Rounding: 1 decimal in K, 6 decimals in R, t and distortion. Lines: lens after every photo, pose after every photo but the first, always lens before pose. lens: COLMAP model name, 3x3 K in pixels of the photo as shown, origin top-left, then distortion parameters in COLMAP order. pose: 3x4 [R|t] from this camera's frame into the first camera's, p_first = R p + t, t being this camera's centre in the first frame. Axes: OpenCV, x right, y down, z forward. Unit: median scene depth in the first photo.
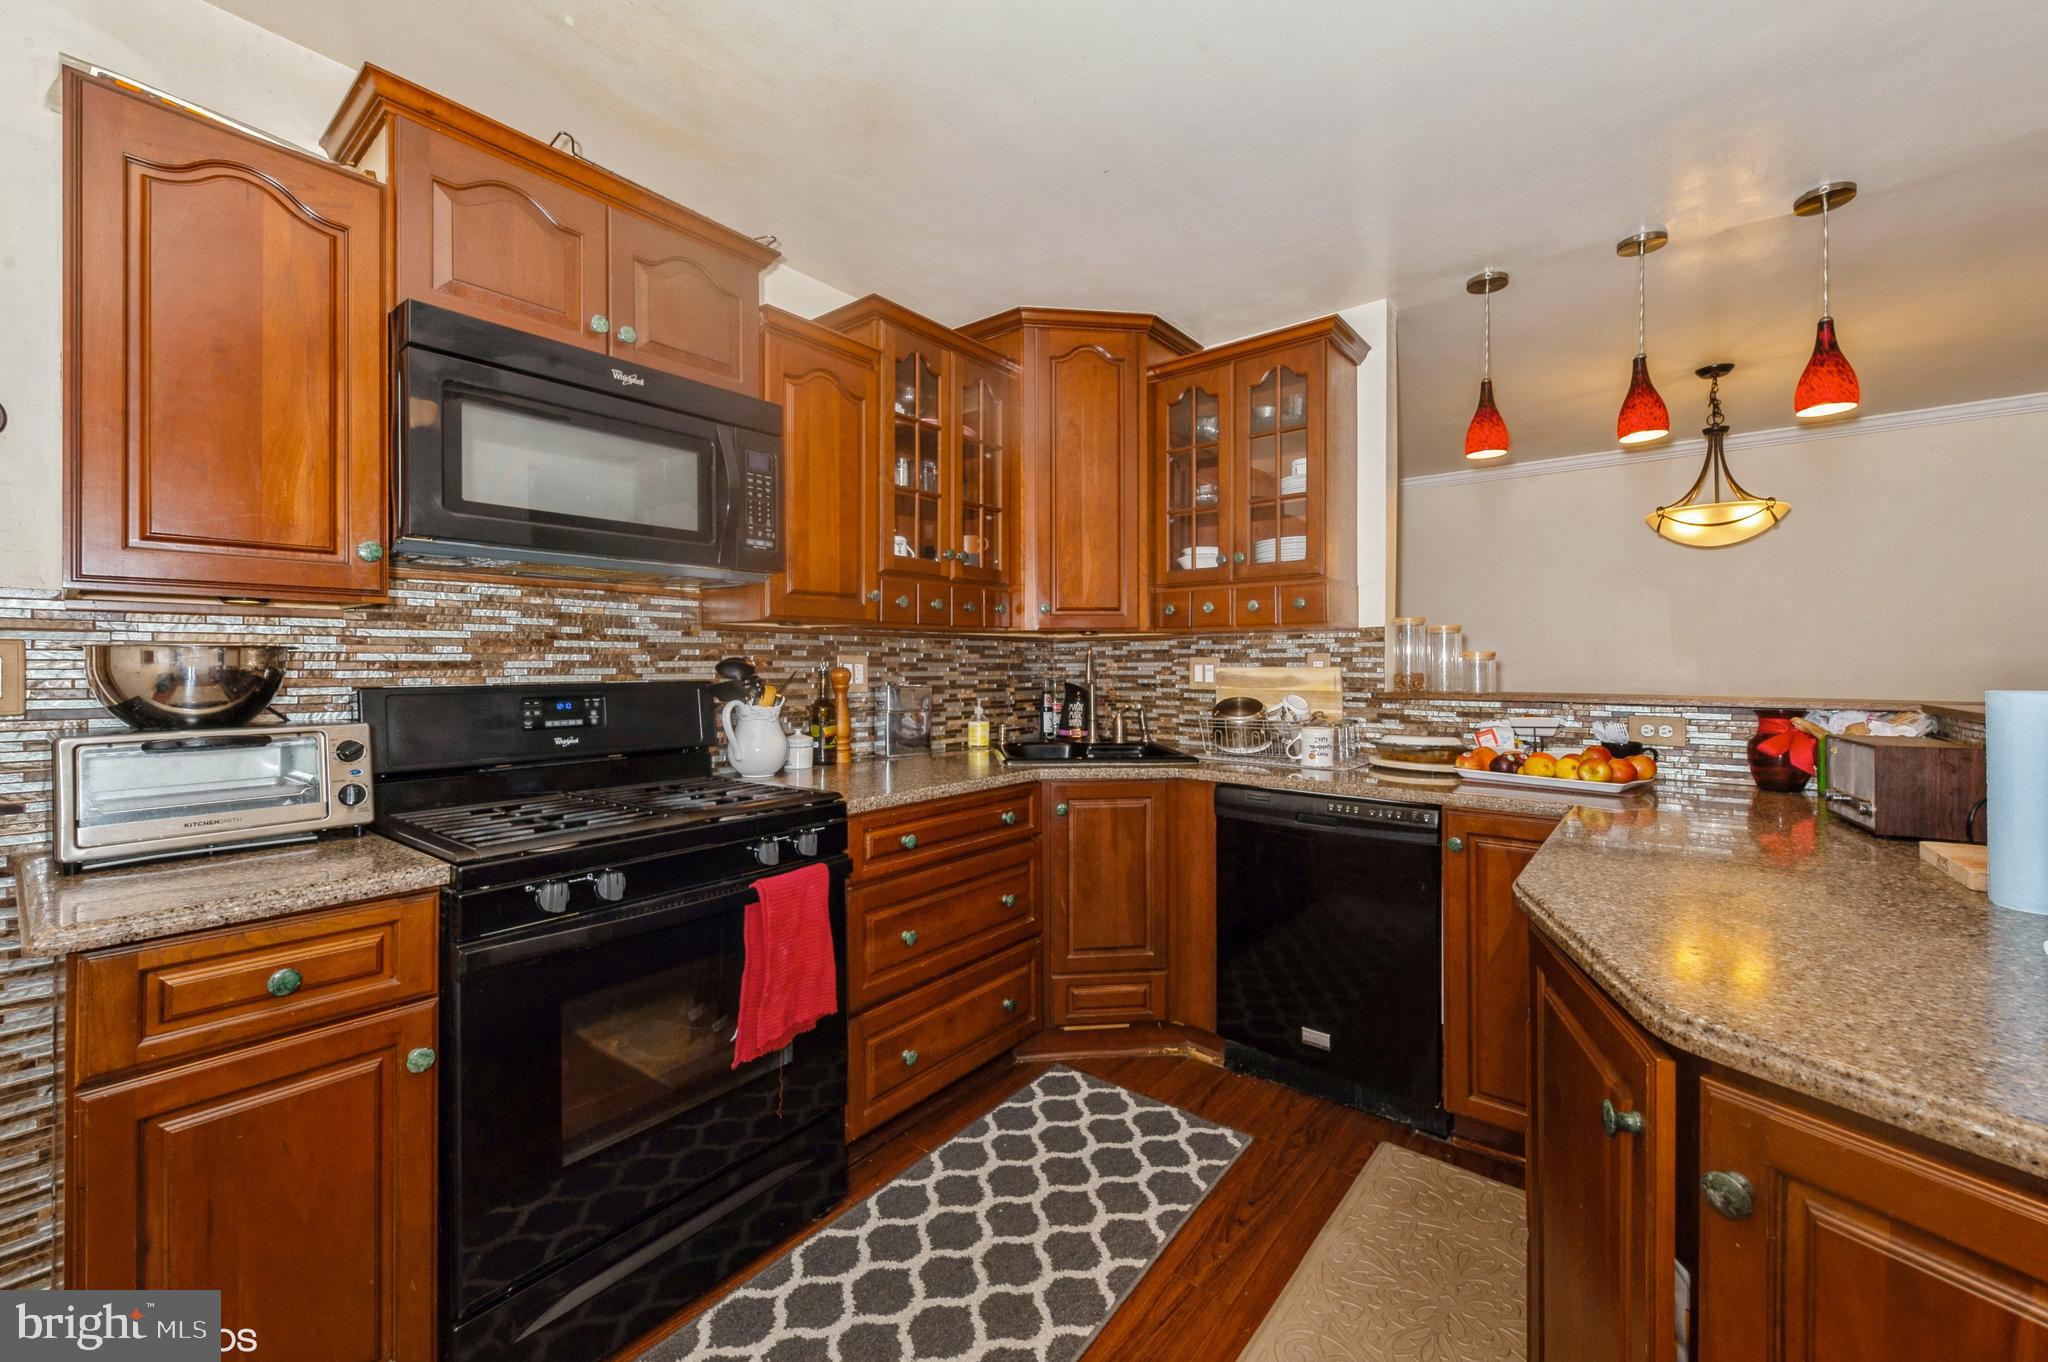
lens RADIAL K [[817.3, 0, 1028.2], [0, 817.3, 666.7], [0, 0, 1]] dist [0.006072, -0.001494]
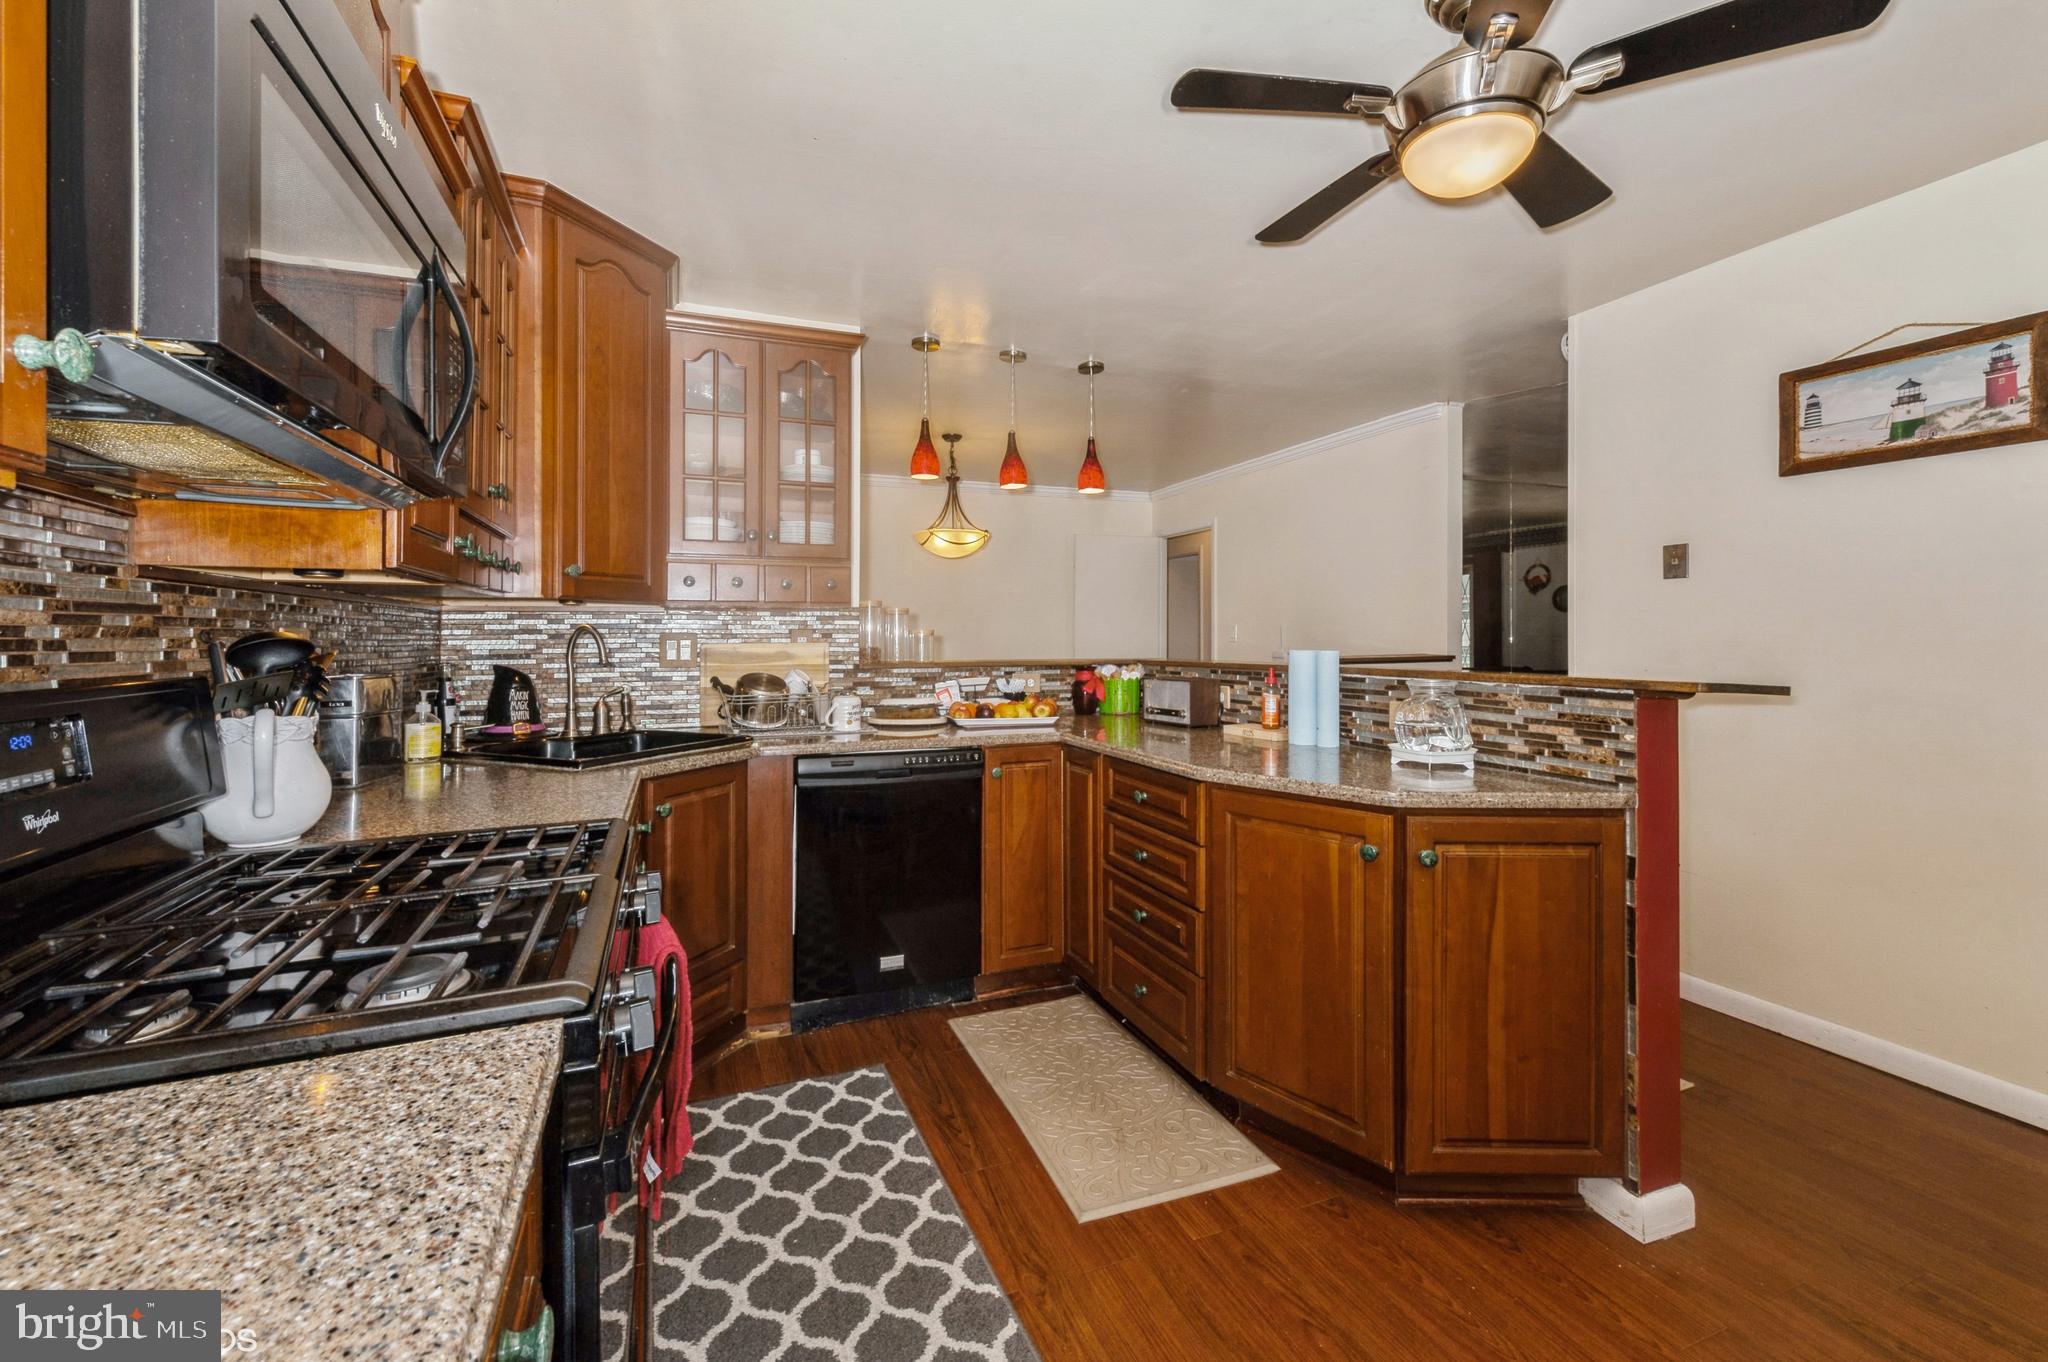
lens RADIAL K [[817.3, 0, 1036.9], [0, 817.3, 639.4], [0, 0, 1]] dist [0.006072, -0.001494]
pose [[0.485971, -0.004169, 0.873965, -0.576680], [0.008337, 0.999965, 0.000134, -0.001872], [-0.873935, 0.007222, 0.485989, 0.263462]]
